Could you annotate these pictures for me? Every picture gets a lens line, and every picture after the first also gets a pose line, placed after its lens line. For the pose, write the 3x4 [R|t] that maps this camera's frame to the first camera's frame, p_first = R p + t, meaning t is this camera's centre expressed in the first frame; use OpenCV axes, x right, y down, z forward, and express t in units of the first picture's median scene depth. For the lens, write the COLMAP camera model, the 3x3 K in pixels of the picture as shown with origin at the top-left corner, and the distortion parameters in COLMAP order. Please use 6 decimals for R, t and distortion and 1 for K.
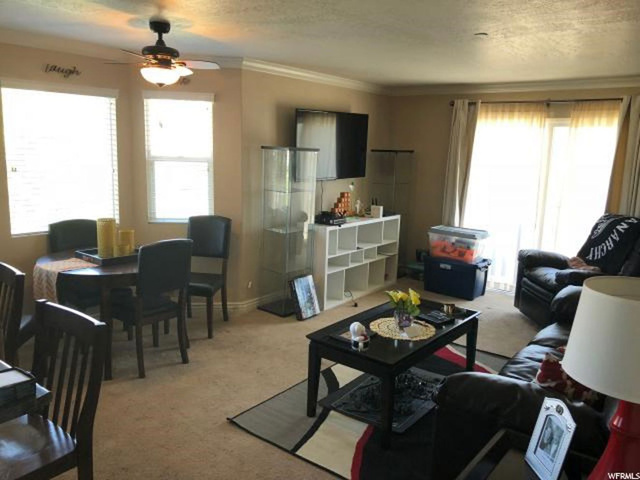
lens RADIAL K [[533.1, 0, 320.0], [0, 533.1, 240.0], [0, 0, 1]] dist [0.005948, -0.009328]
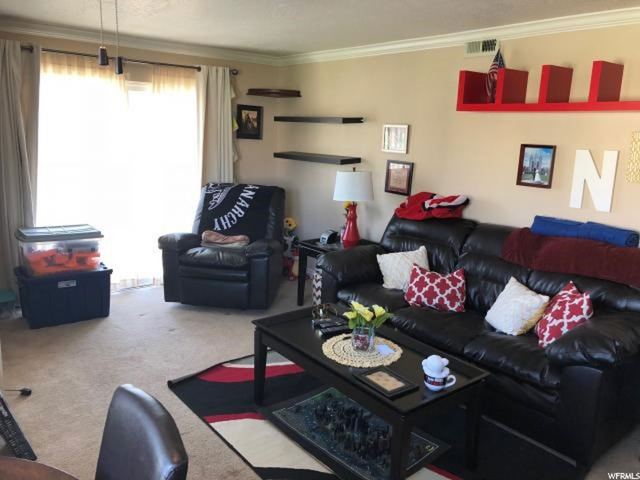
lens RADIAL K [[533.1, 0, 320.0], [0, 533.1, 240.0], [0, 0, 1]] dist [0.005948, -0.009328]
pose [[0.187993, -0.223900, 0.956309, -0.401050], [0.130411, 0.970739, 0.201642, -0.116142], [-0.973474, 0.086806, 0.211691, 0.560927]]
